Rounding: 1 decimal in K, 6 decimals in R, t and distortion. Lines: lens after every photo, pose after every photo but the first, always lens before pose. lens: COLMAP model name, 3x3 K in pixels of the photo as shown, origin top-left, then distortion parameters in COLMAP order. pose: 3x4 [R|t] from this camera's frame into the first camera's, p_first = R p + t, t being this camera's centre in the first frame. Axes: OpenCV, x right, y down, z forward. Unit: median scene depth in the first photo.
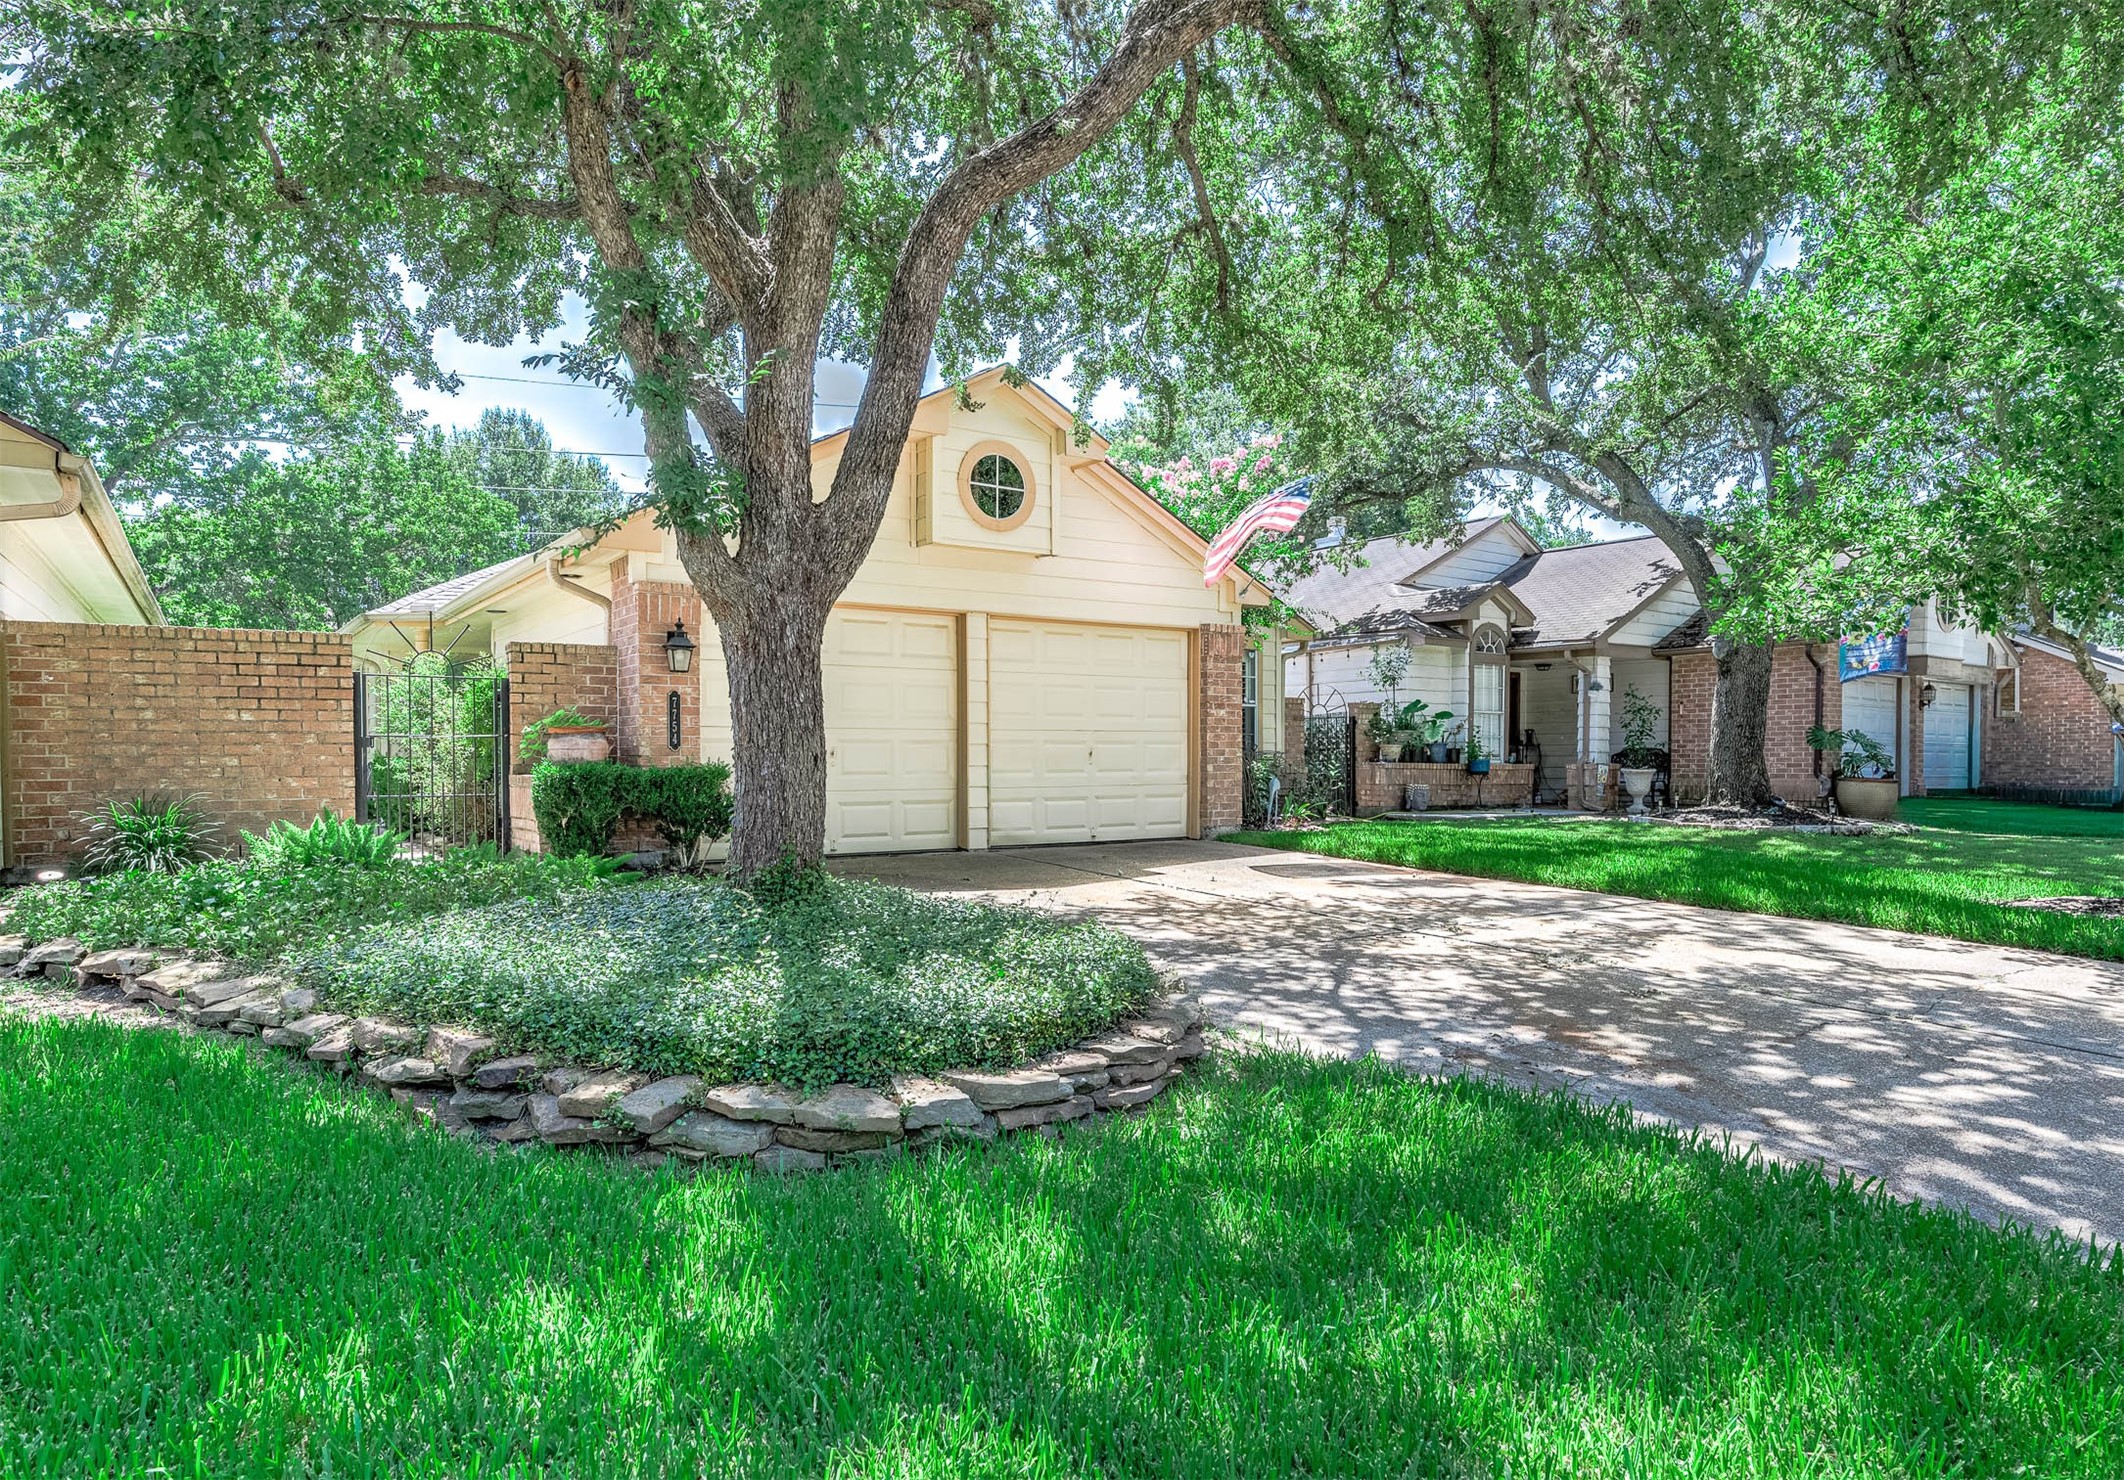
lens RADIAL K [[1294.6, 0, 1030.8], [0, 1294.6, 767.1], [0, 0, 1]] dist [0.023474, 0.000767]
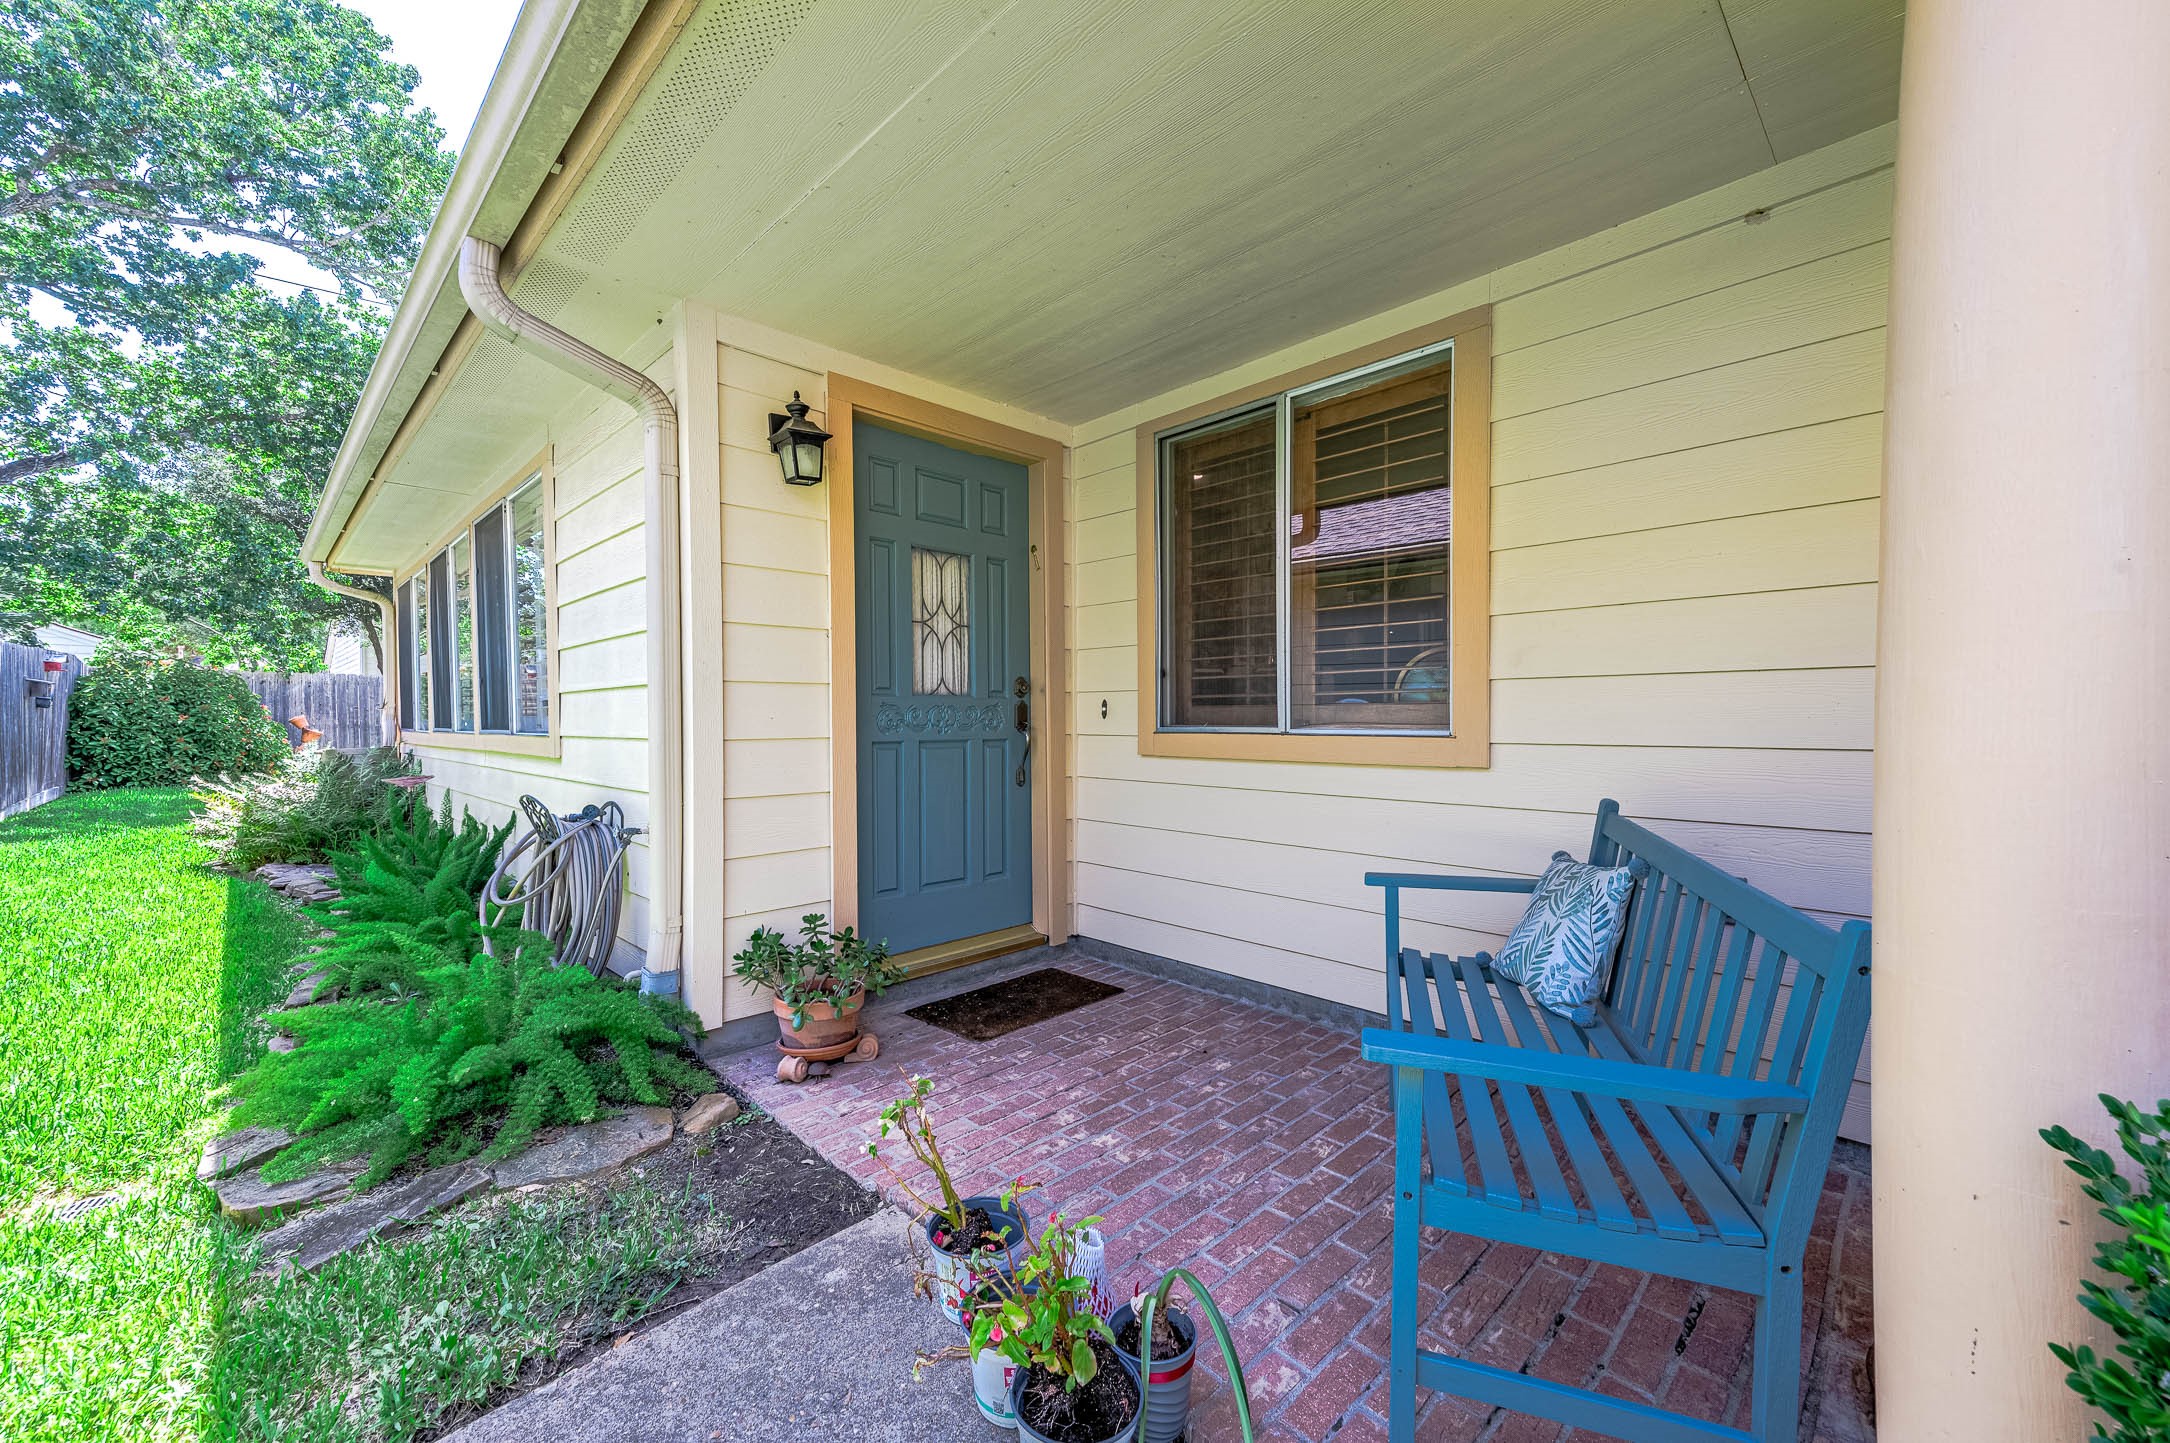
lens RADIAL K [[856.5, 0, 1102.3], [0, 856.5, 729.3], [0, 0, 1]] dist [0.013976, 0.001352]
pose [[0.978935, -0.008933, 0.203978, -0.436904], [0.007559, 0.999943, 0.007514, -0.017463], [-0.204033, -0.005814, 0.978947, 0.806857]]
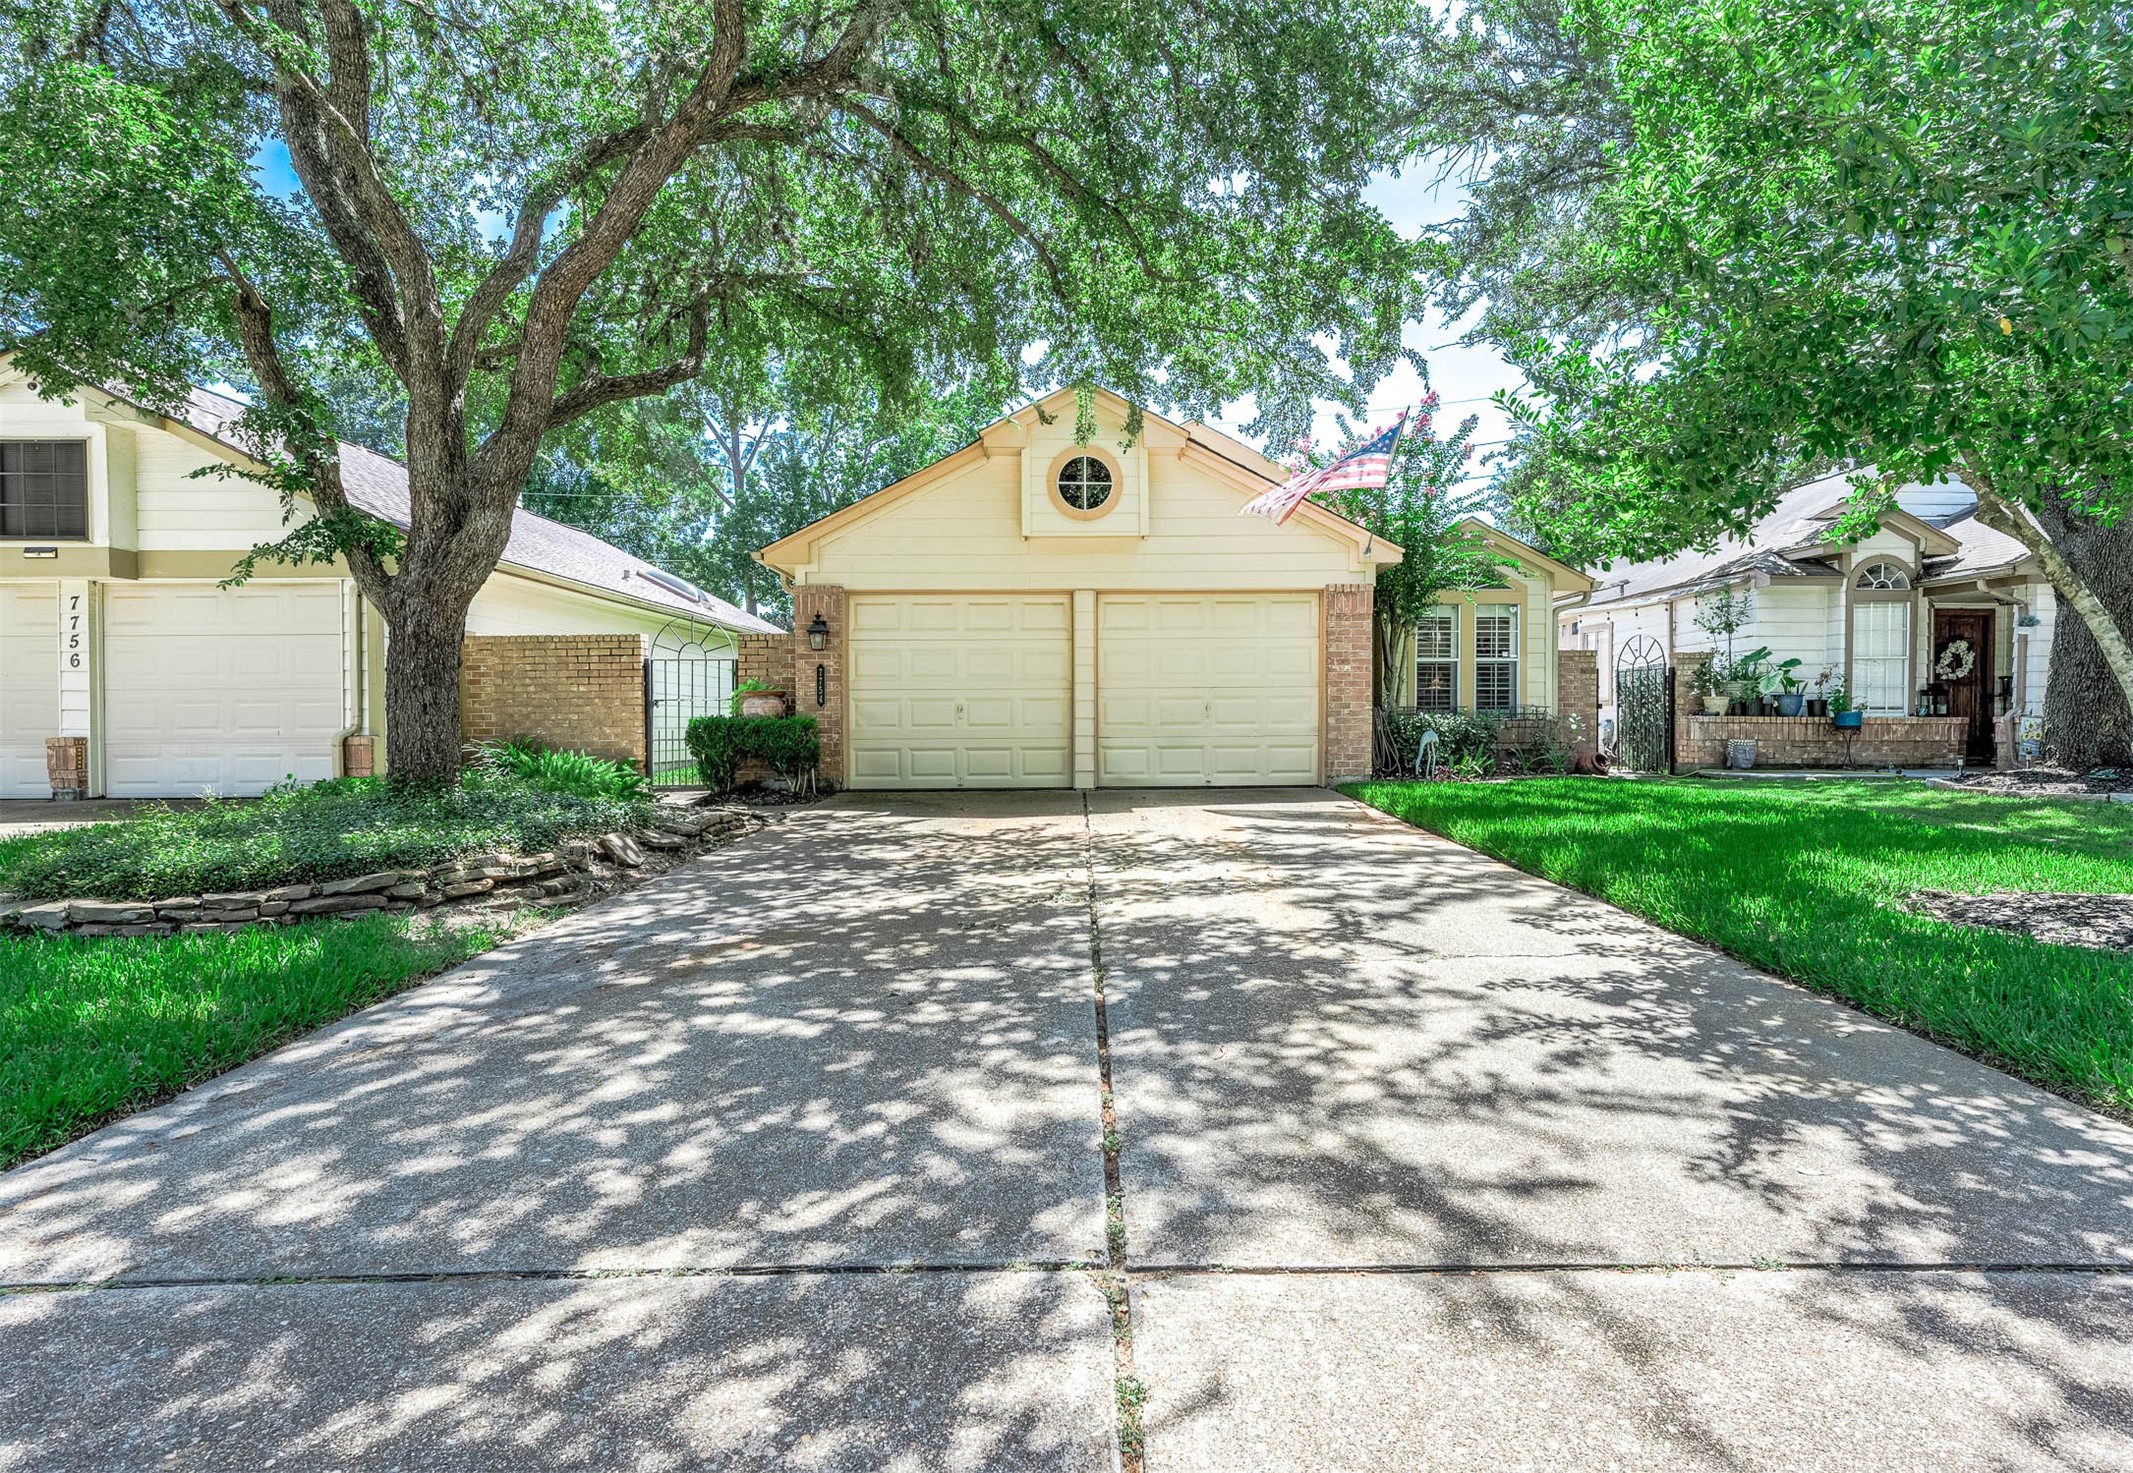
lens RADIAL K [[1092.3, 0, 1086.1], [0, 1092.3, 726.5], [0, 0, 1]] dist [0.003899, -0.000179]
pose [[0.838320, -0.000918, -0.545177, 0.338379], [-0.000057, 0.999998, -0.001771, 0.005311], [0.545178, 0.001516, 0.838319, 0.106889]]
